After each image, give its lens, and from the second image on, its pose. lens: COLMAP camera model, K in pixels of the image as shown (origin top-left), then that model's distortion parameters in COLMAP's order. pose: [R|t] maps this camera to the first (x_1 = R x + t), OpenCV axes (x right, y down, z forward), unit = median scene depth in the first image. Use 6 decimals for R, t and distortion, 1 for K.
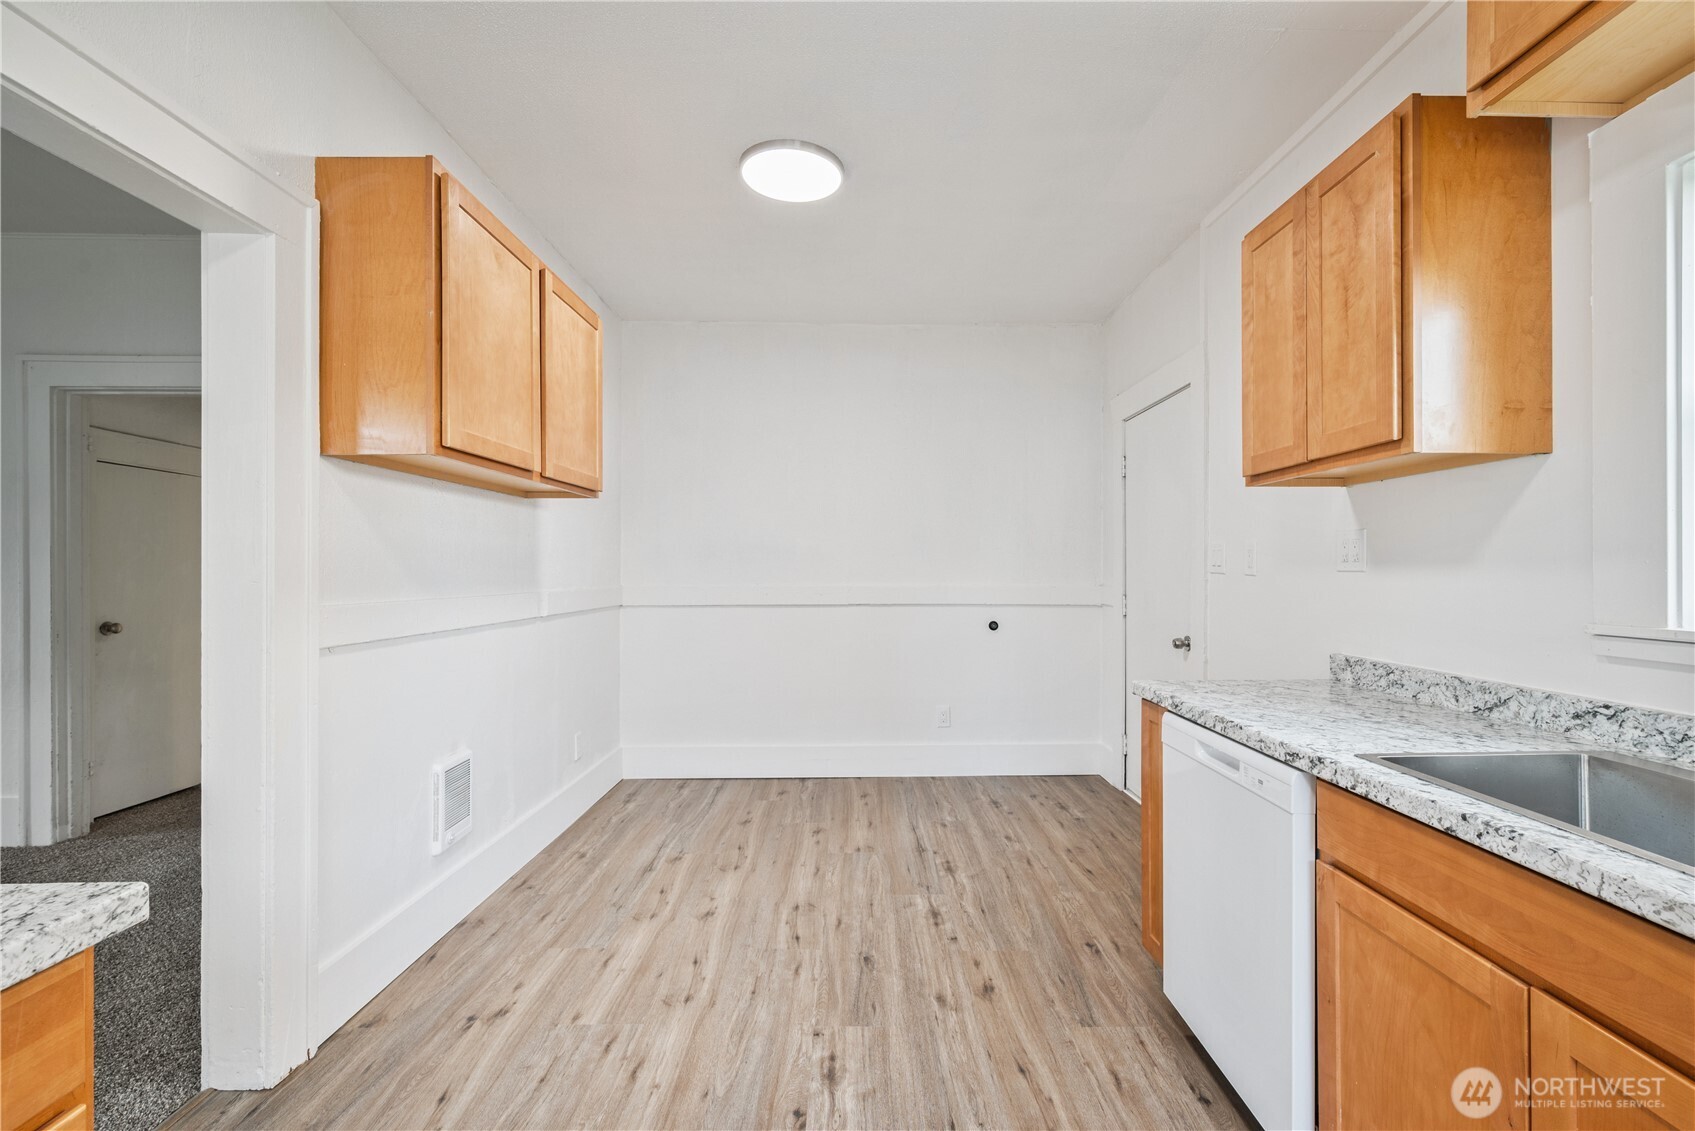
lens RADIAL K [[741.4, 0, 858.9], [0, 741.4, 565.2], [0, 0, 1]] dist [-0.000757, 0.000133]
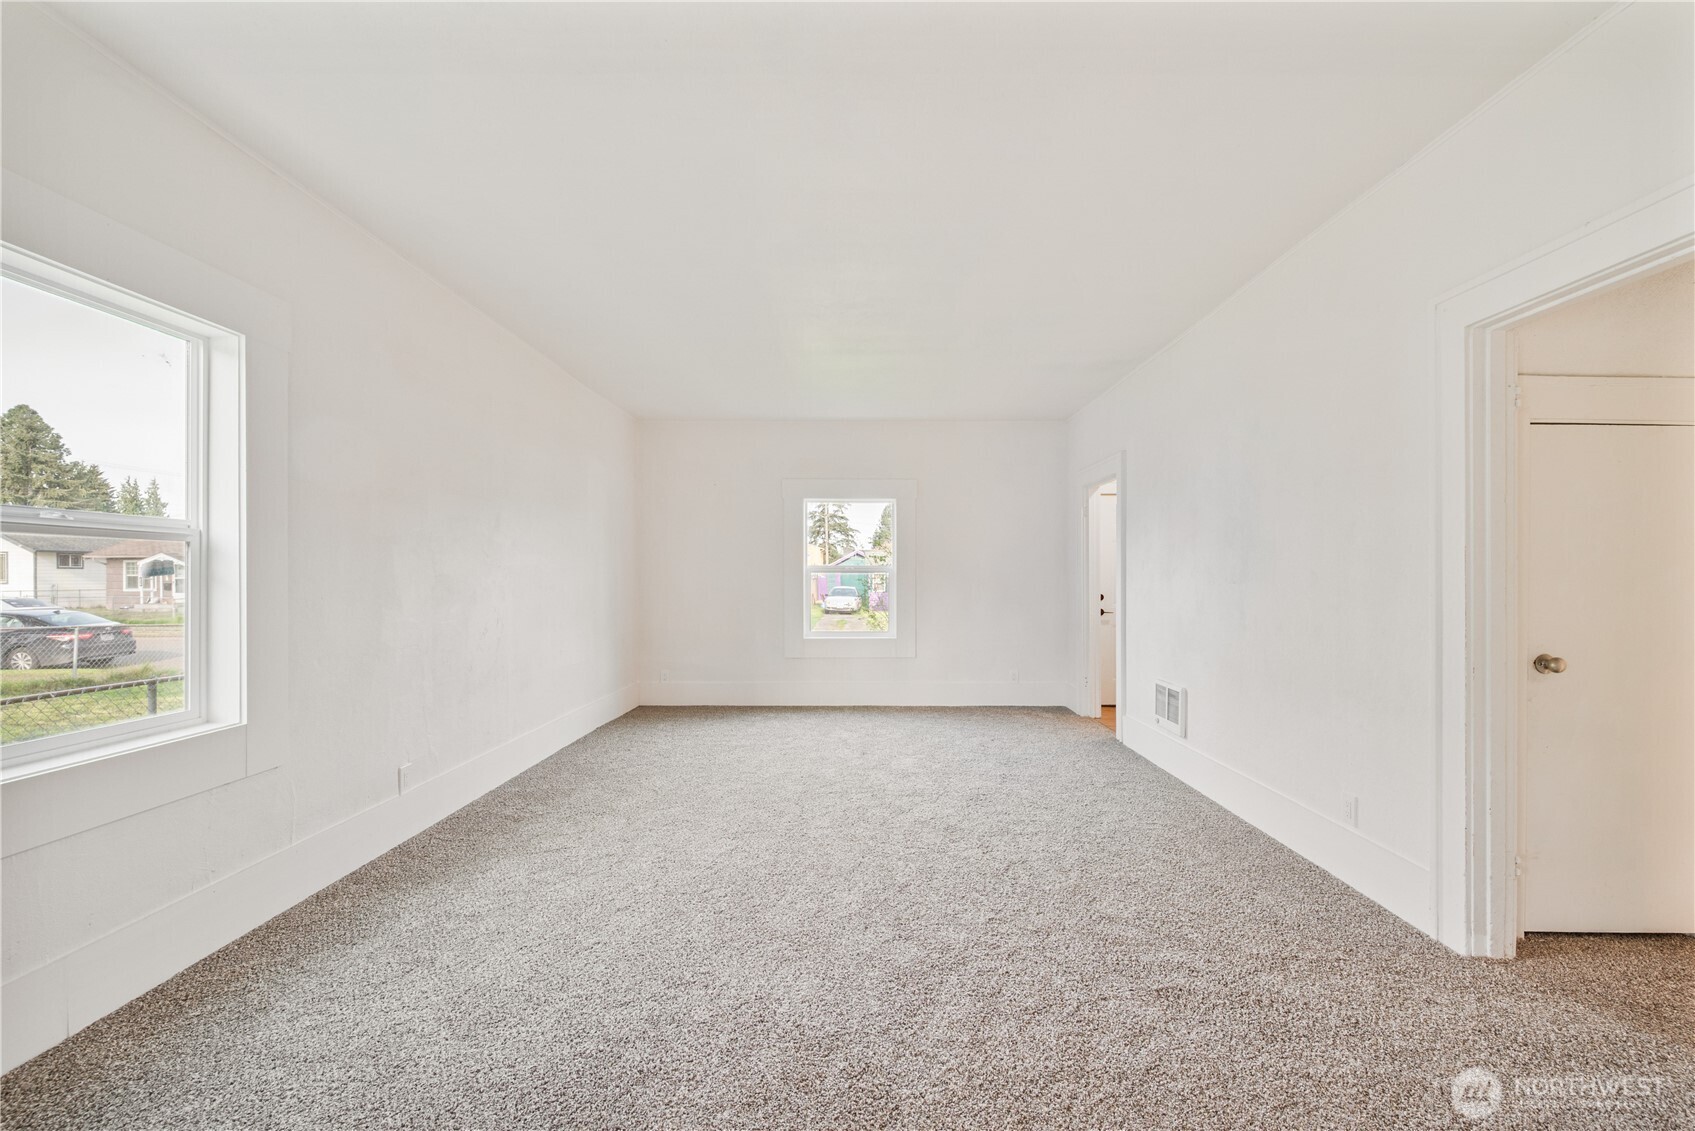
lens RADIAL K [[750.0, 0, 843.8], [0, 750.0, 571.1], [0, 0, 1]] dist [0.001826, 0.000902]
pose [[-0.005259, 0.004571, -0.999976, -0.343434], [-0.001557, 0.999988, 0.004579, -0.002553], [0.999985, 0.001581, -0.005251, 0.385964]]
